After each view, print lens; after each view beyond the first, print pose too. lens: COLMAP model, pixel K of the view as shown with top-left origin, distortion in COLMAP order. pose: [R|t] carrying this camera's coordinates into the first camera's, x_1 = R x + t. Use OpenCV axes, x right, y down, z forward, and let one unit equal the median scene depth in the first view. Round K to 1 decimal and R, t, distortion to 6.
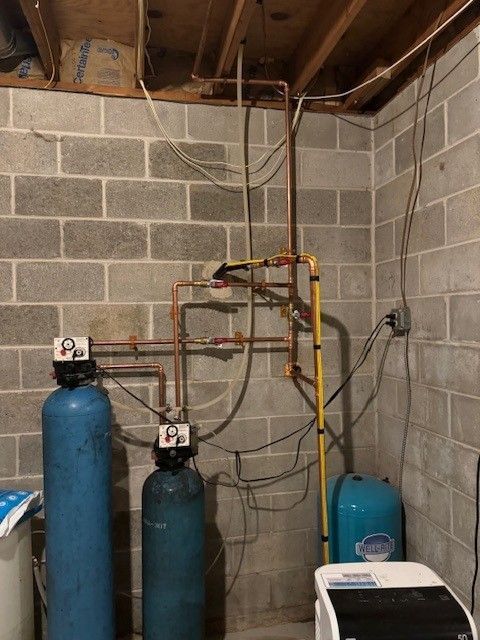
lens RADIAL K [[451.7, 0, 242.4], [0, 451.7, 323.3], [0, 0, 1]] dist [0.000586, -0.015812]
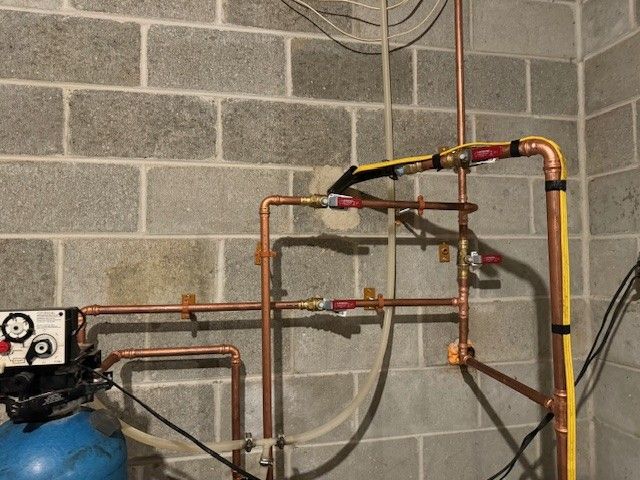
lens RADIAL K [[451.7, 0, 319.2], [0, 451.7, 238.9], [0, 0, 1]] dist [0.000586, -0.015812]
pose [[0.999938, 0.008203, -0.007513, -0.073656], [-0.008604, 0.998456, -0.054883, -0.011718], [0.007051, 0.054944, 0.998465, 0.426755]]
